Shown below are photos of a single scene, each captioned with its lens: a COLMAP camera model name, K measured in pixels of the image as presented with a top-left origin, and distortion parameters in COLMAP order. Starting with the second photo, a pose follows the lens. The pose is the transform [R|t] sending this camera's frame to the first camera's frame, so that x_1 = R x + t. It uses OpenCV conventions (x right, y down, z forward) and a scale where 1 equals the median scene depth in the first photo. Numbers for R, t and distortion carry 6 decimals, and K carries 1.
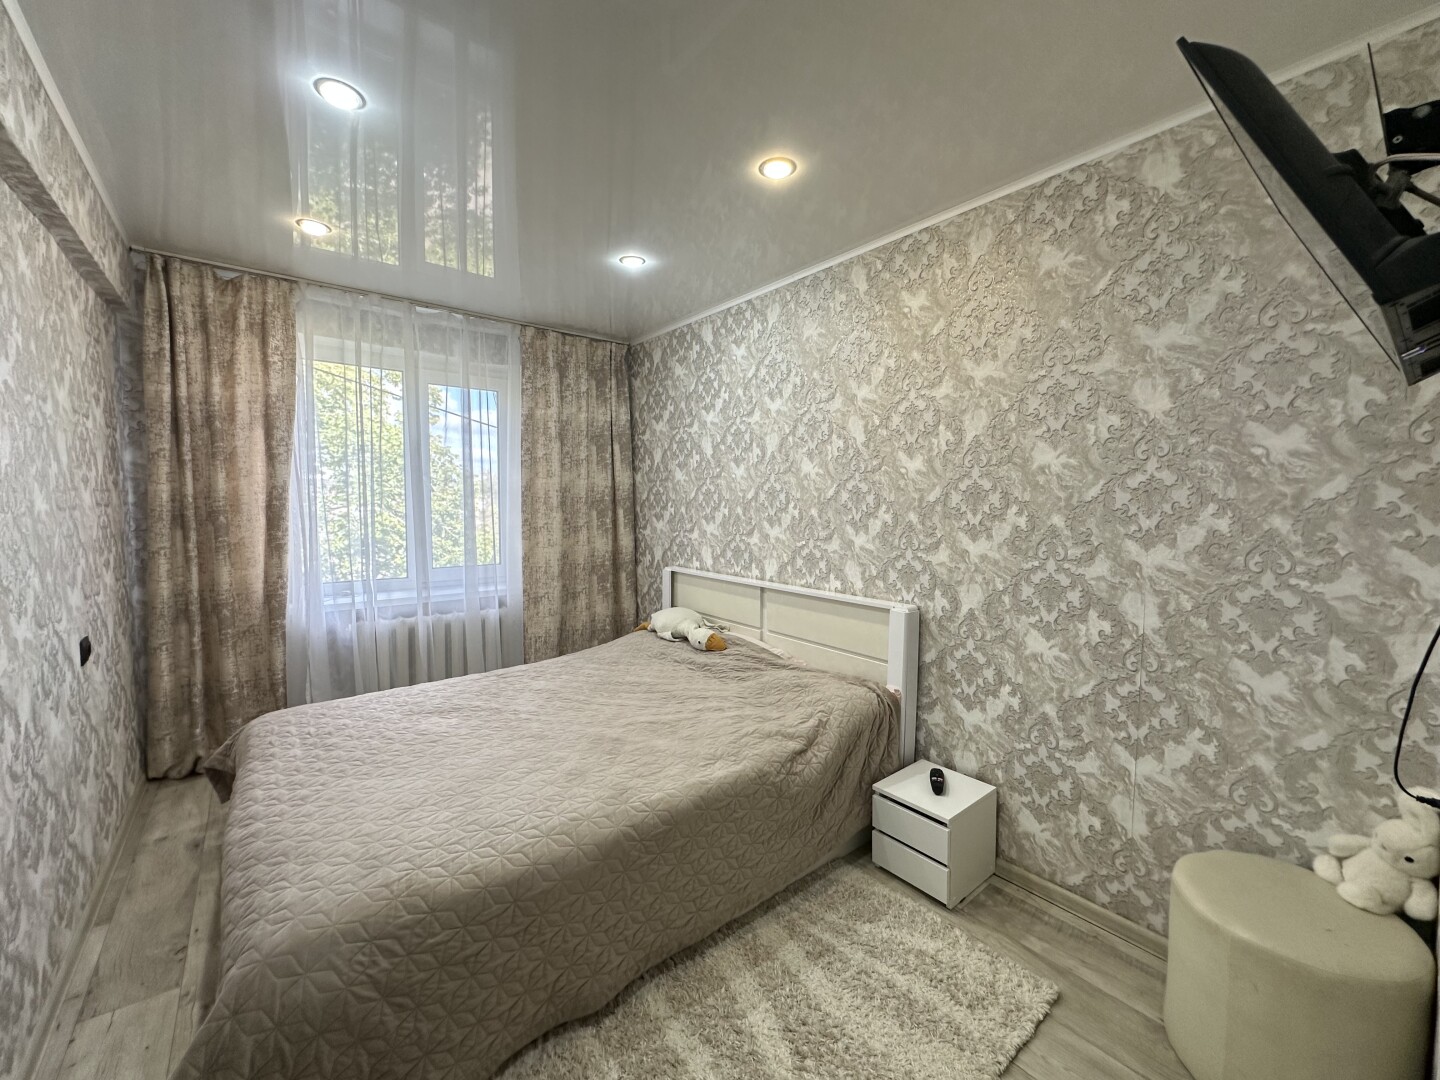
lens RADIAL K [[573.9, 0, 723.1], [0, 573.9, 542.3], [0, 0, 1]] dist [-0.005347, 0.001136]
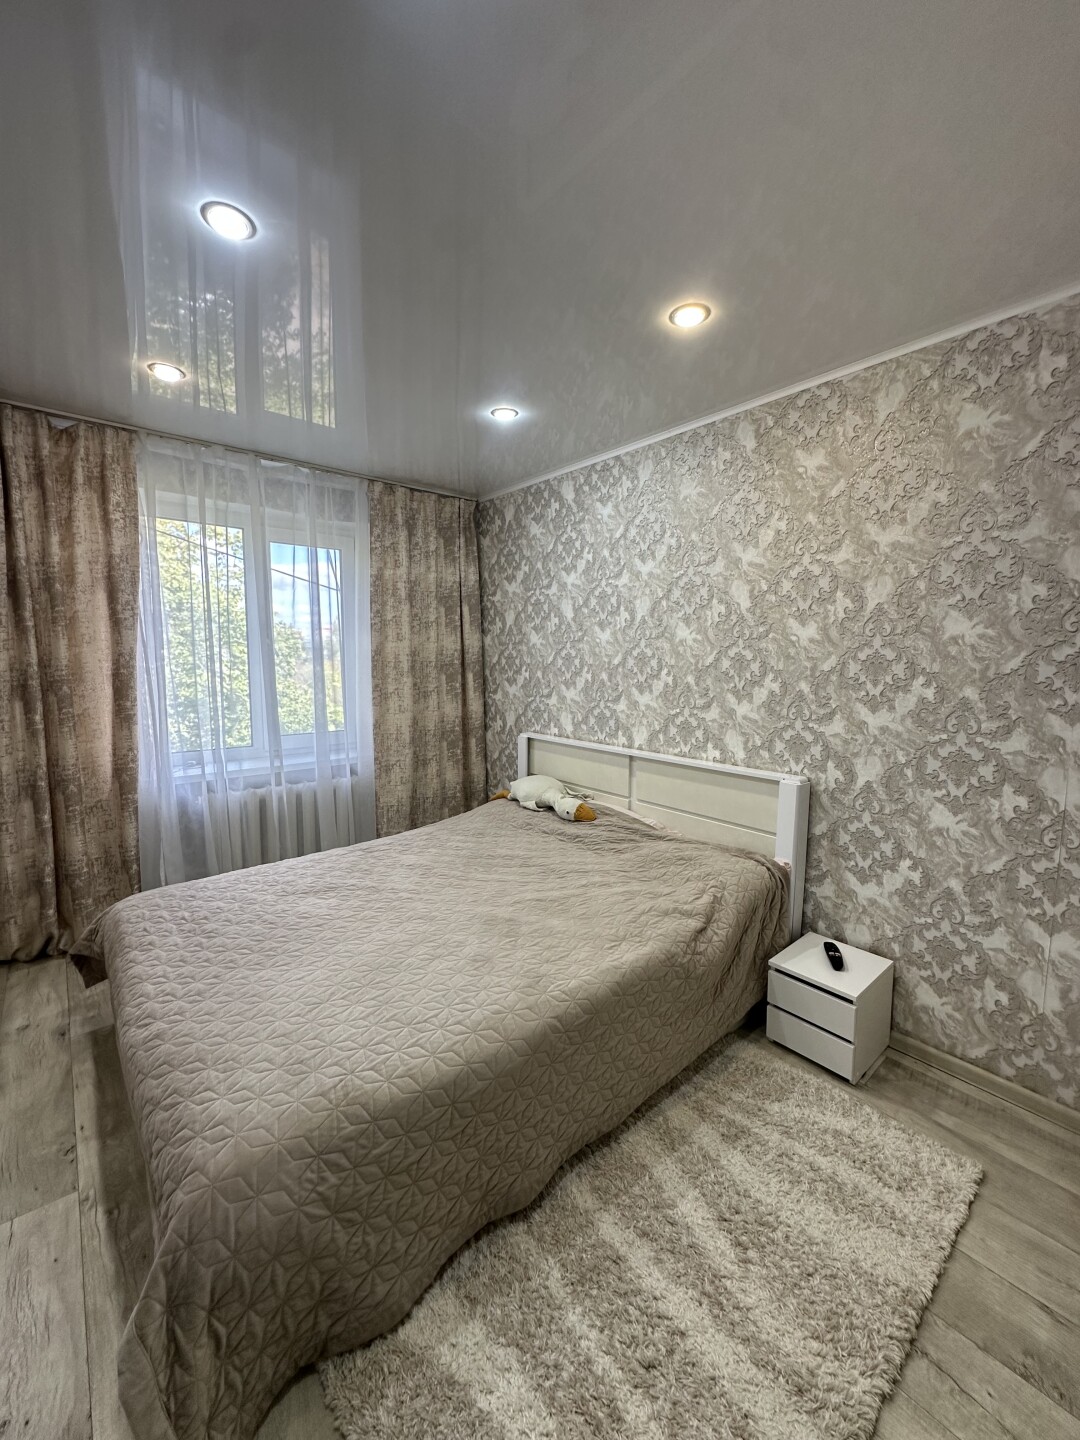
lens RADIAL K [[573.9, 0, 545.4], [0, 573.9, 721.2], [0, 0, 1]] dist [-0.005347, 0.001136]
pose [[0.999531, -0.005145, 0.030198, -0.140887], [0.003888, 0.999128, 0.041562, -0.028267], [-0.030385, -0.041425, 0.998679, 0.042605]]
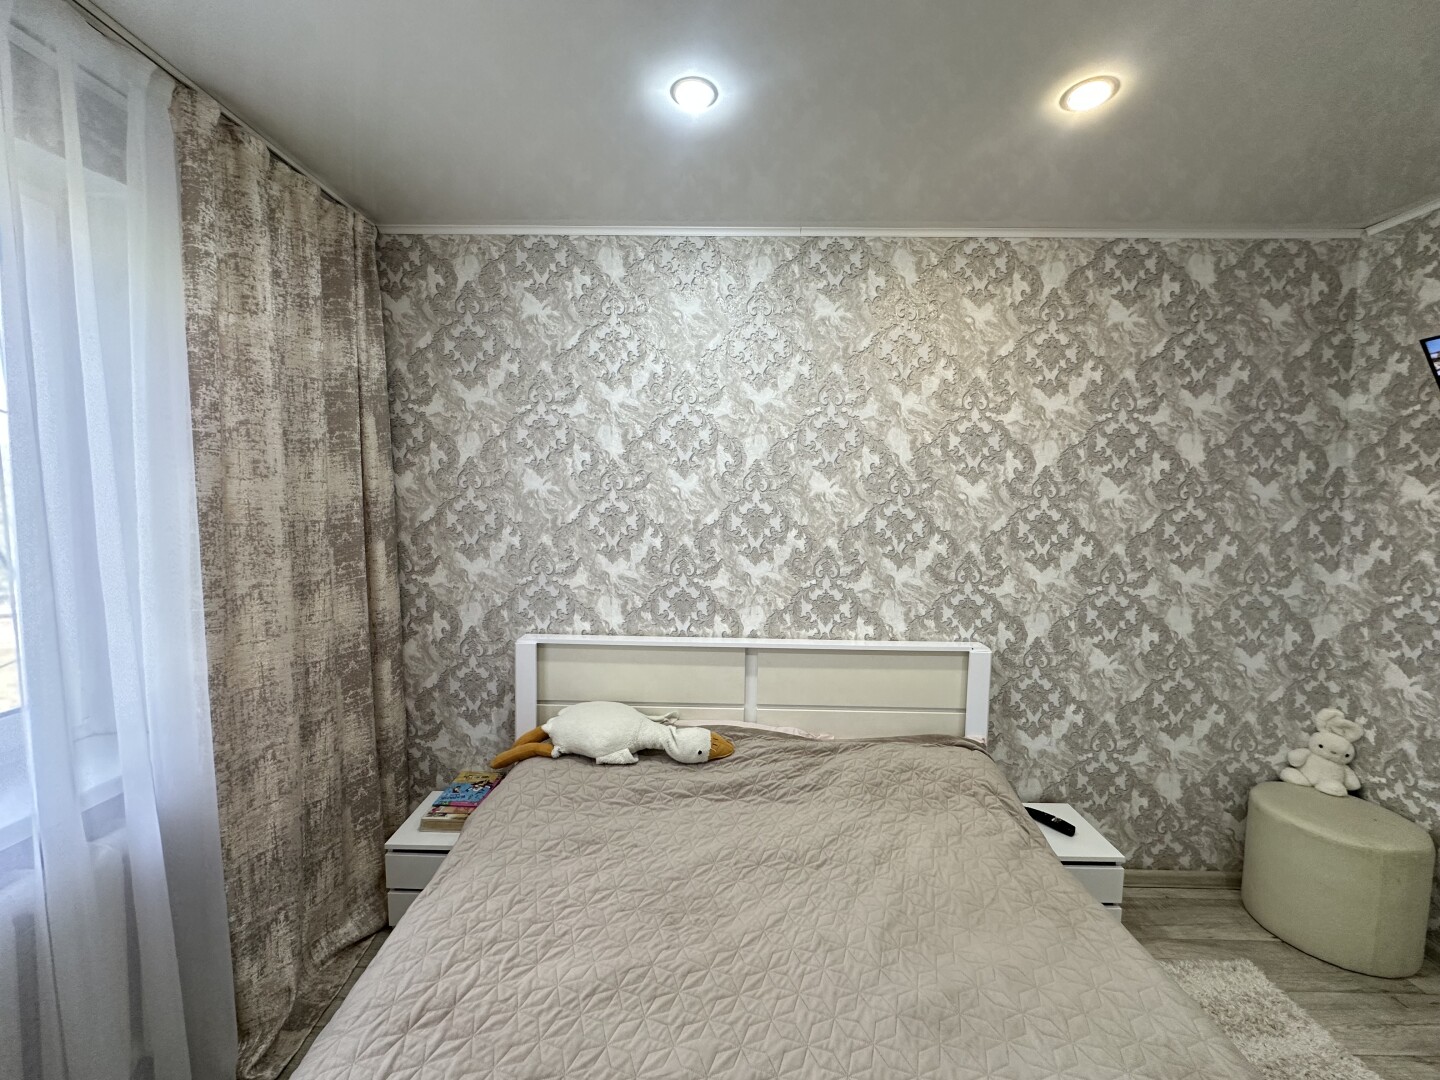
lens RADIAL K [[573.9, 0, 712.2], [0, 573.9, 543.4], [0, 0, 1]] dist [-0.005347, 0.001136]
pose [[0.642692, -0.046833, 0.764692, -0.666112], [0.044297, 0.998732, 0.023937, -0.094695], [-0.764843, 0.018489, 0.643951, 0.750783]]
